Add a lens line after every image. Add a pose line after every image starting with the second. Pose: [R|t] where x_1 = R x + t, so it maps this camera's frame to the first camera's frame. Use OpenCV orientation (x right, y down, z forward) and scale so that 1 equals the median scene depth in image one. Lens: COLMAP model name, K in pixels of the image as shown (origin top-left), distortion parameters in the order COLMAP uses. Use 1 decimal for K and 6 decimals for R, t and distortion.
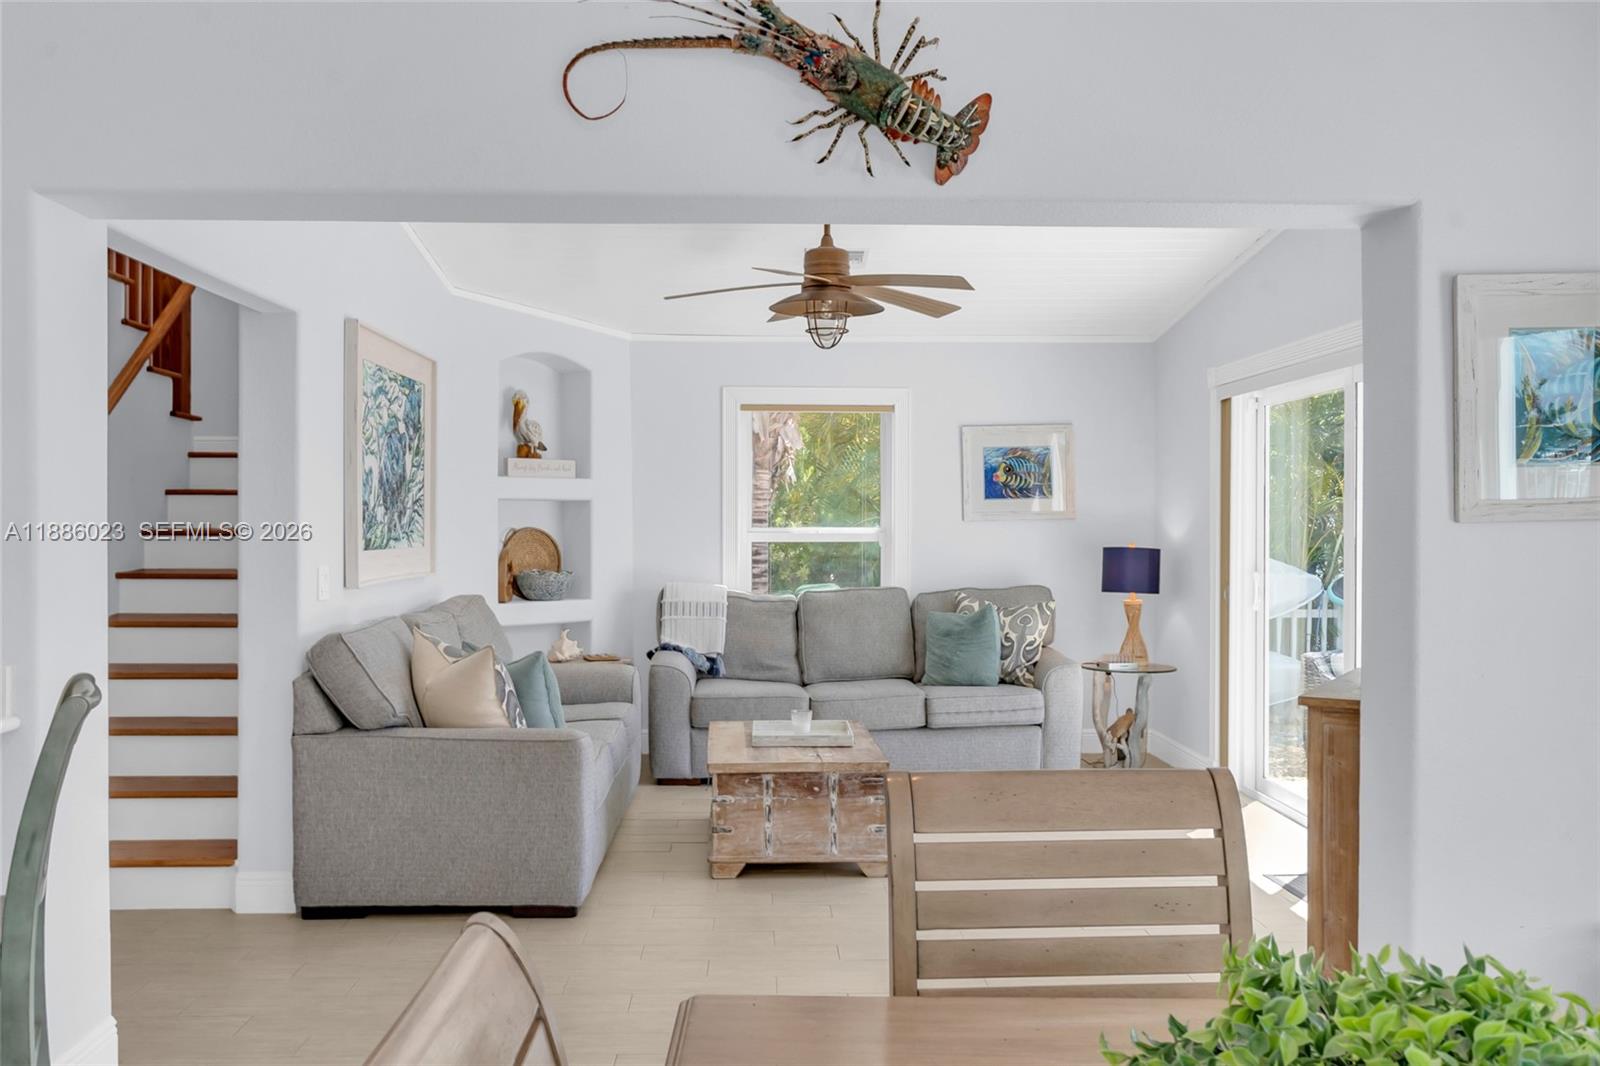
lens RADIAL K [[1381.4, 0, 800.0], [0, 1381.4, 533.0], [0, 0, 1]] dist [-0.001655, 0.001635]
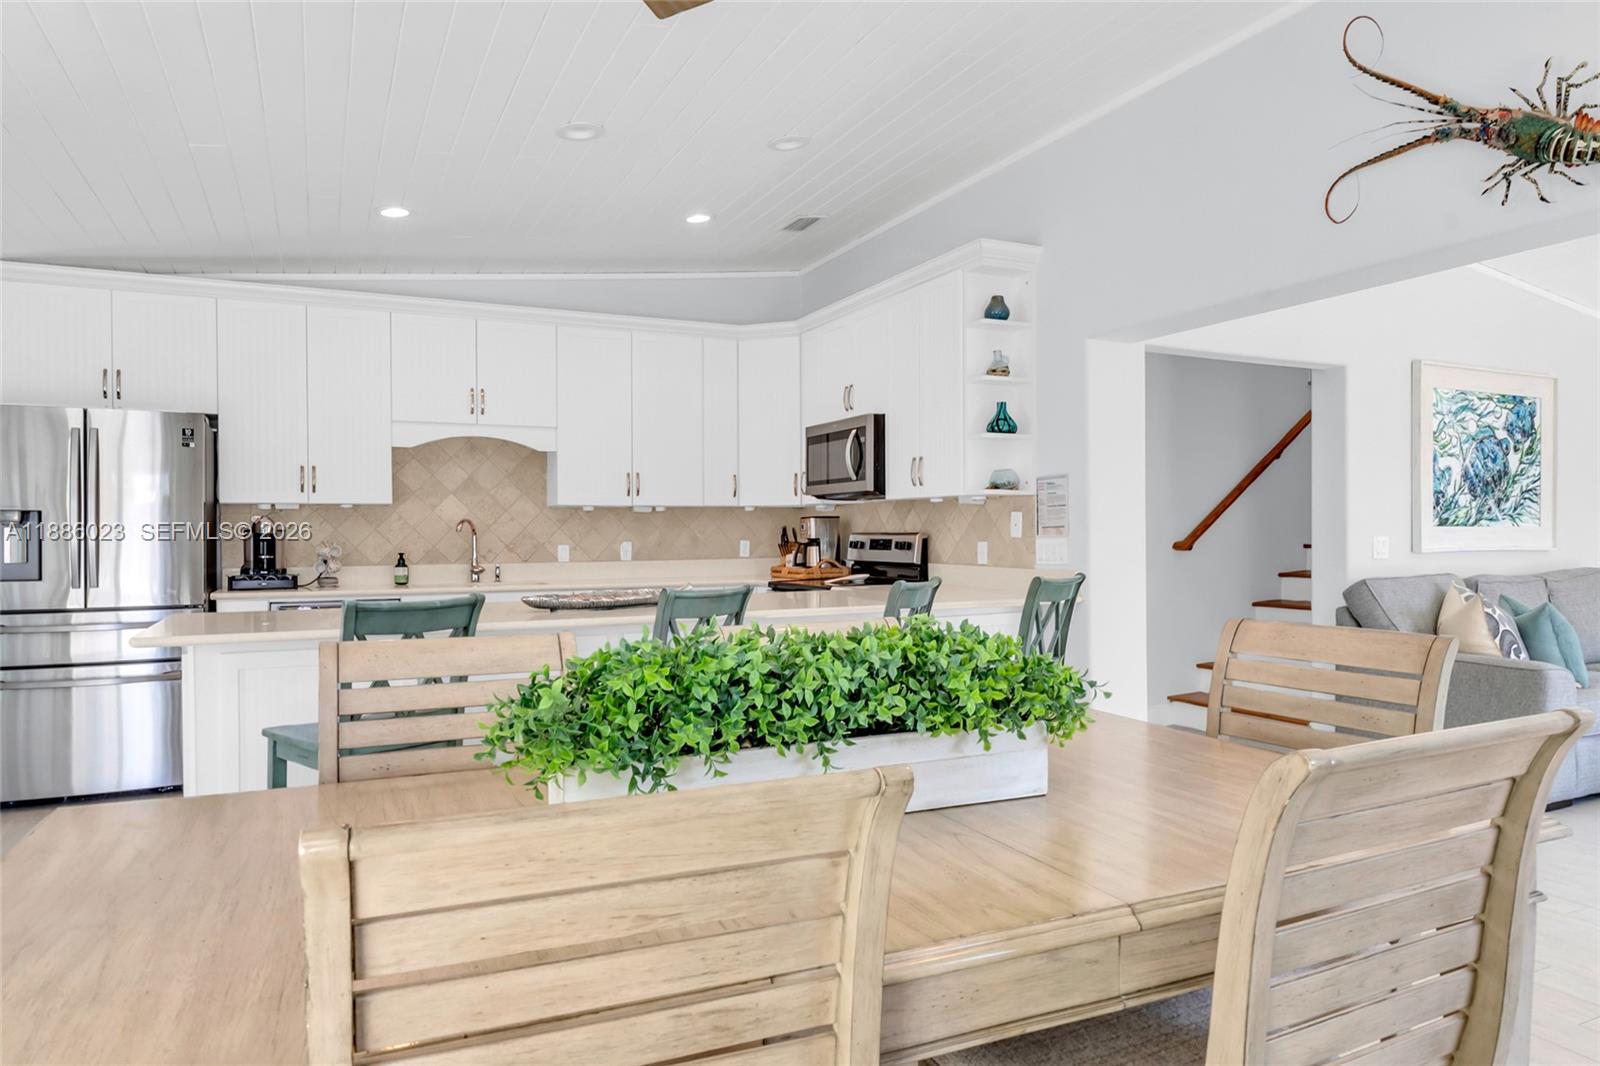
lens RADIAL K [[995.9, 0, 781.0], [0, 995.9, 540.9], [0, 0, 1]] dist [-0.000682, 0.000603]
pose [[0.398685, 0.002626, -0.917084, 0.313102], [-0.002417, 0.999995, 0.001812, 0.025199], [0.917085, 0.001494, 0.398689, 0.001209]]
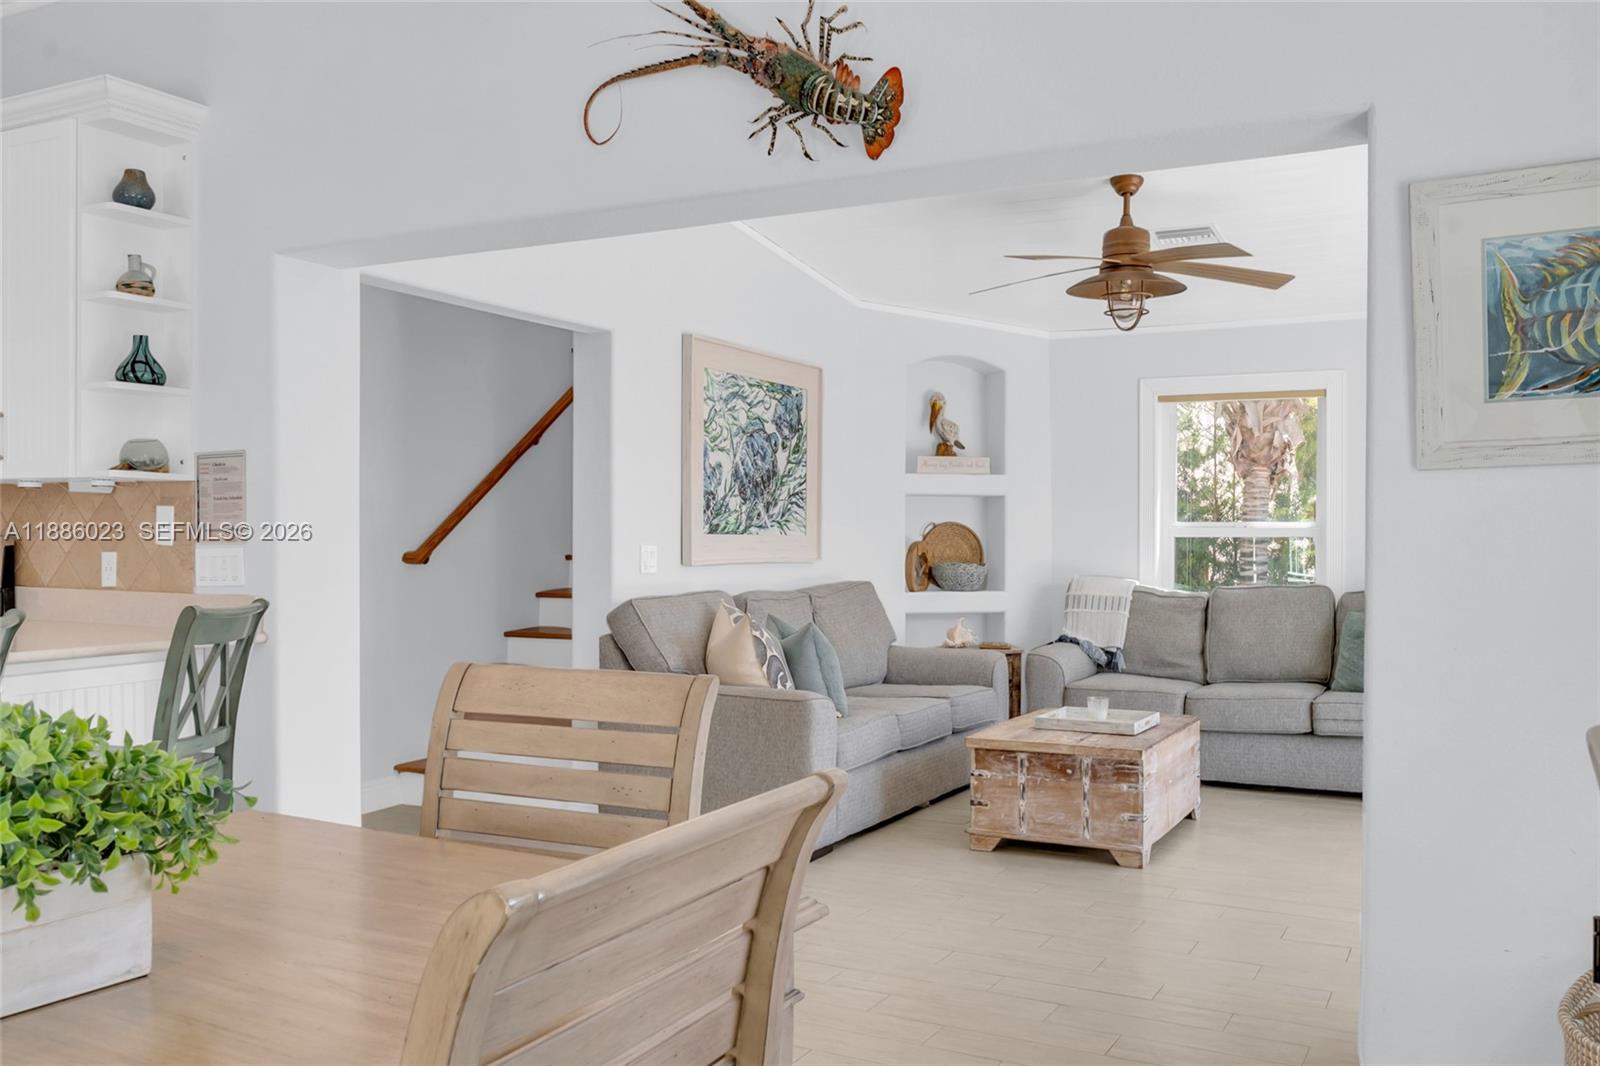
lens RADIAL K [[1383.0, 0, 799.2], [0, 1383.0, 543.1], [0, 0, 1]] dist [0.000101, -0.002818]
pose [[0.869971, 0.002836, -0.493095, 0.299000], [-0.005940, 0.999971, -0.004729, 0.023593], [0.493068, 0.007043, 0.869962, 0.030454]]
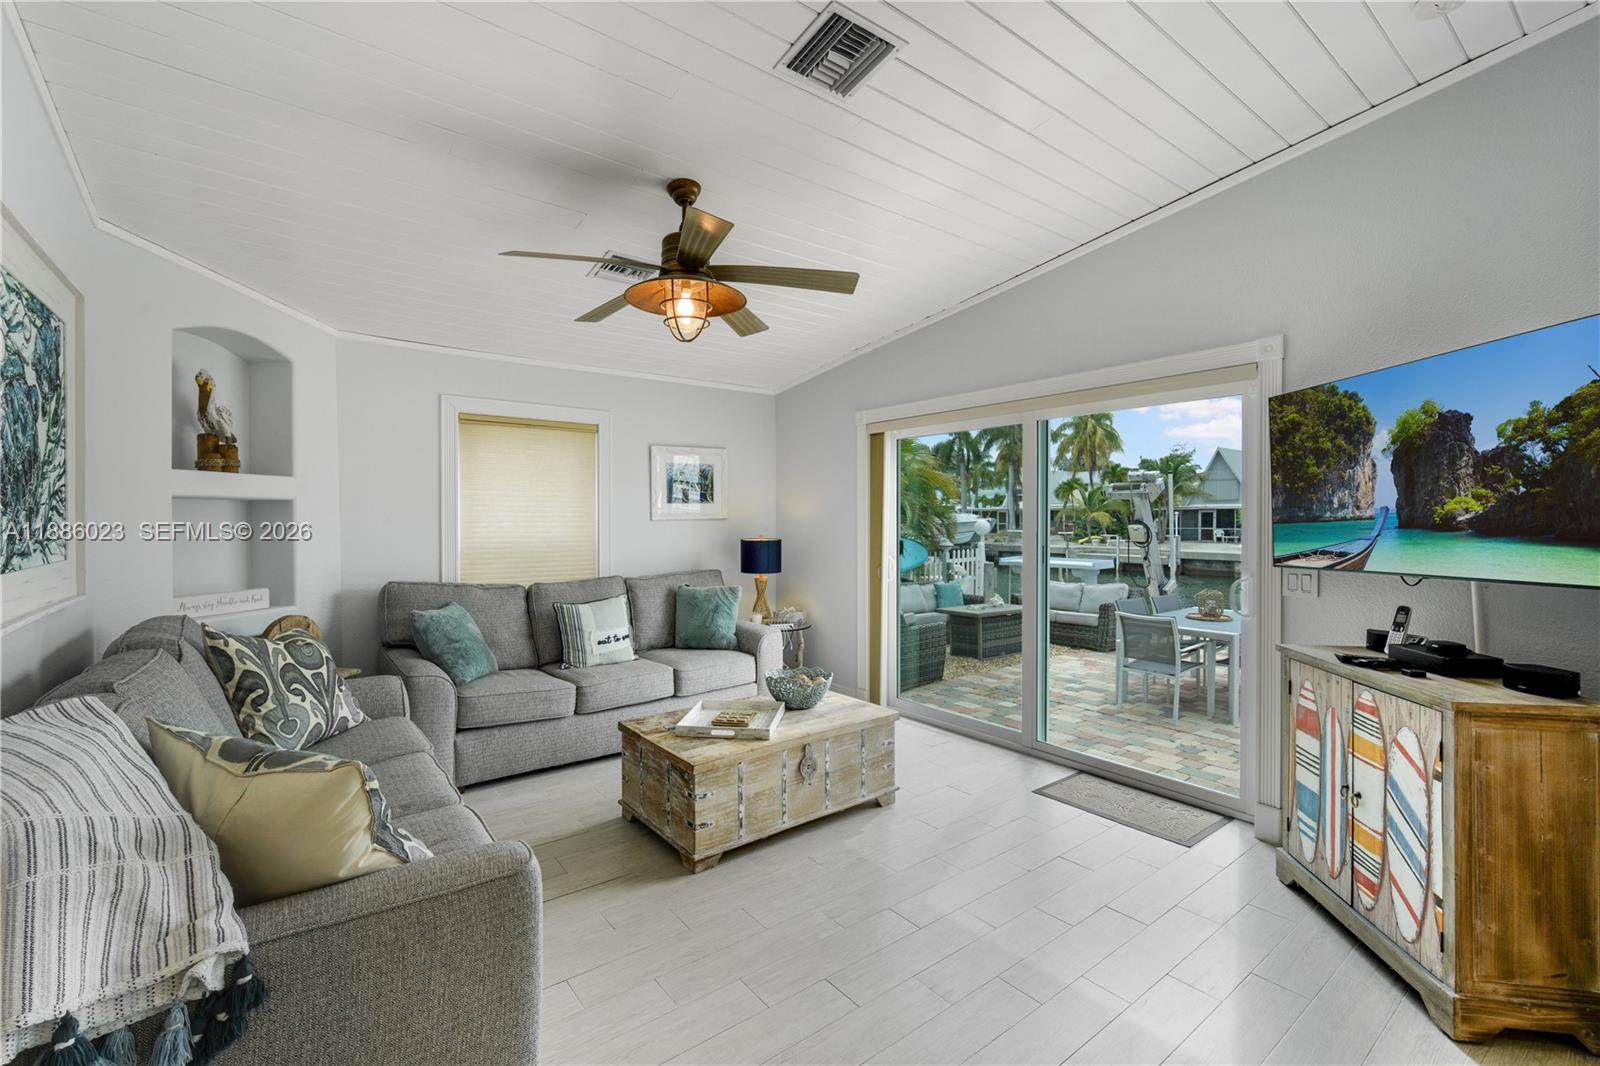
lens RADIAL K [[701.2, 0, 801.4], [0, 701.2, 530.6], [0, 0, 1]] dist [-0.001089, 0.000264]
pose [[0.813765, -0.007240, 0.581149, -0.194603], [0.002193, 0.999954, 0.009387, -0.008157], [-0.581190, -0.006365, 0.813743, 0.552762]]
